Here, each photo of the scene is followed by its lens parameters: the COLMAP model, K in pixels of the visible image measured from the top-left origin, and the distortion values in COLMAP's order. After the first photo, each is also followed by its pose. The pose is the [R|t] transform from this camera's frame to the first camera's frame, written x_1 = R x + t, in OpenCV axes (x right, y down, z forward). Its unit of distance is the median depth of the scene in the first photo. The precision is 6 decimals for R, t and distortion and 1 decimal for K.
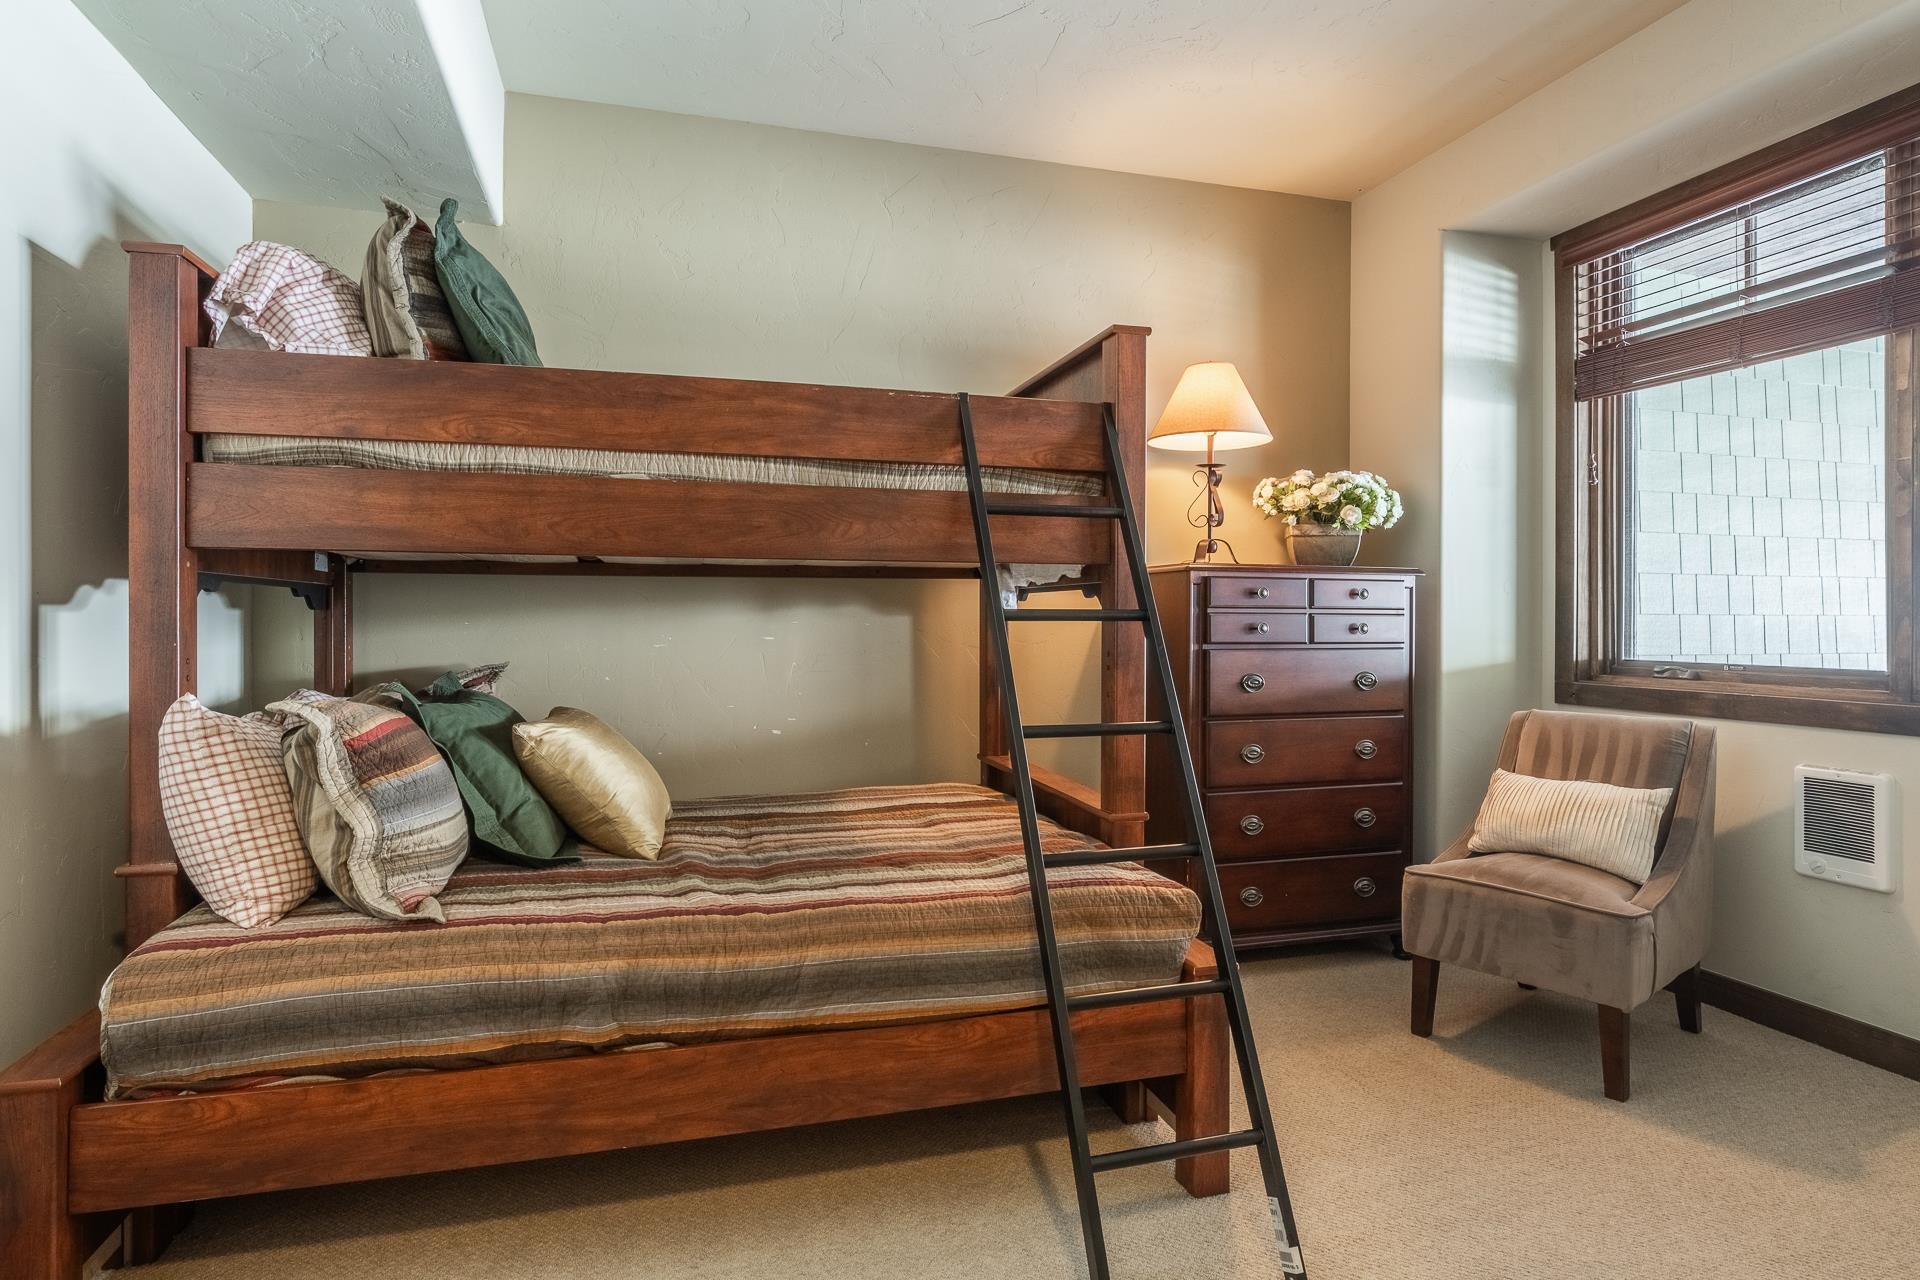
lens RADIAL K [[1023.6, 0, 943.0], [0, 1023.6, 625.3], [0, 0, 1]] dist [-0.001785, -0.001425]
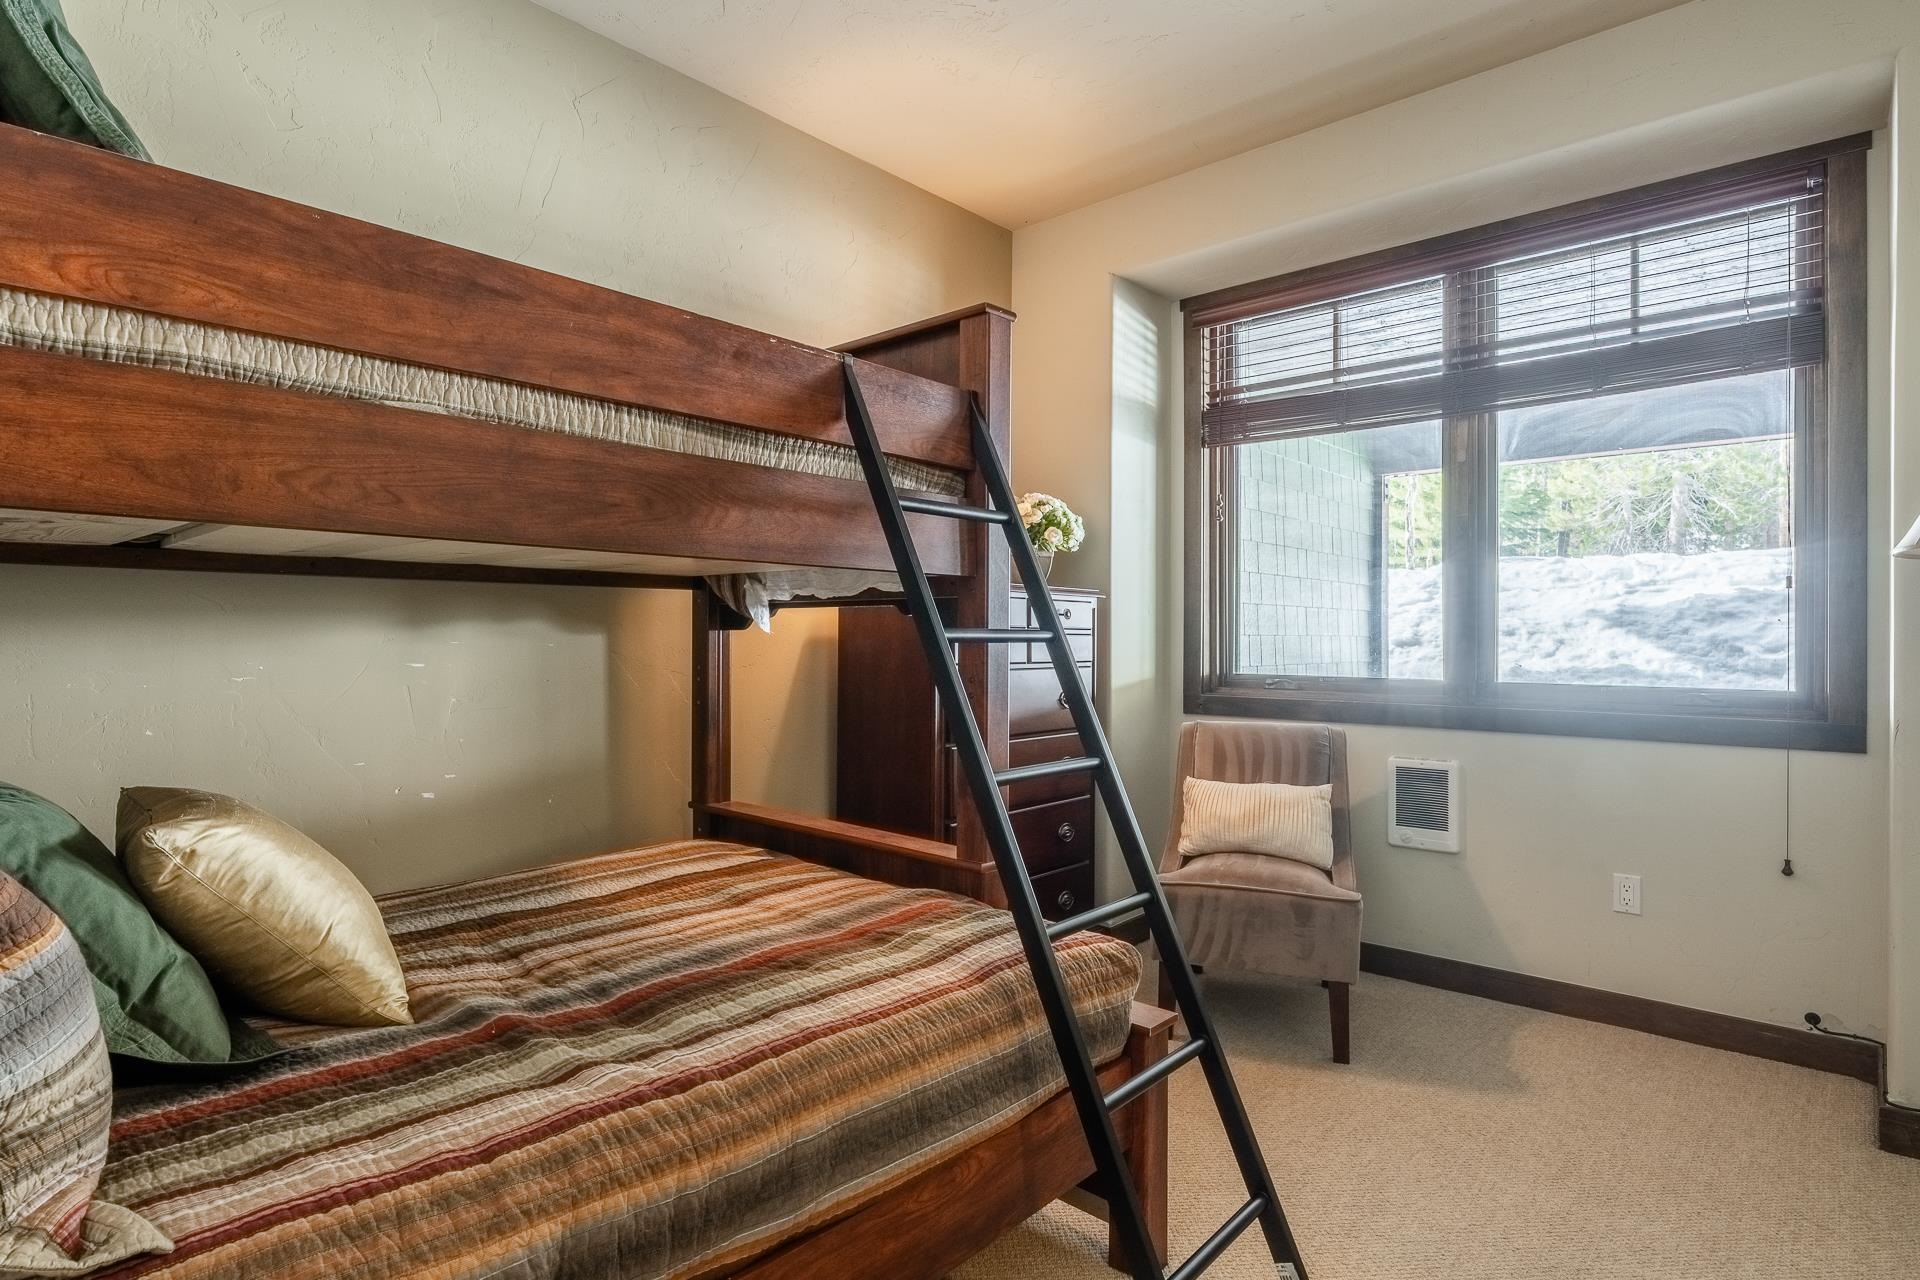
lens RADIAL K [[1016.5, 0, 960.0], [0, 1016.5, 640.0], [0, 0, 1]] dist [-0.004024, -0.001034]
pose [[0.848369, 0.000170, 0.529405, -0.325709], [0.001485, 0.999995, -0.002701, -0.003817], [-0.529403, 0.003077, 0.848365, 0.290721]]
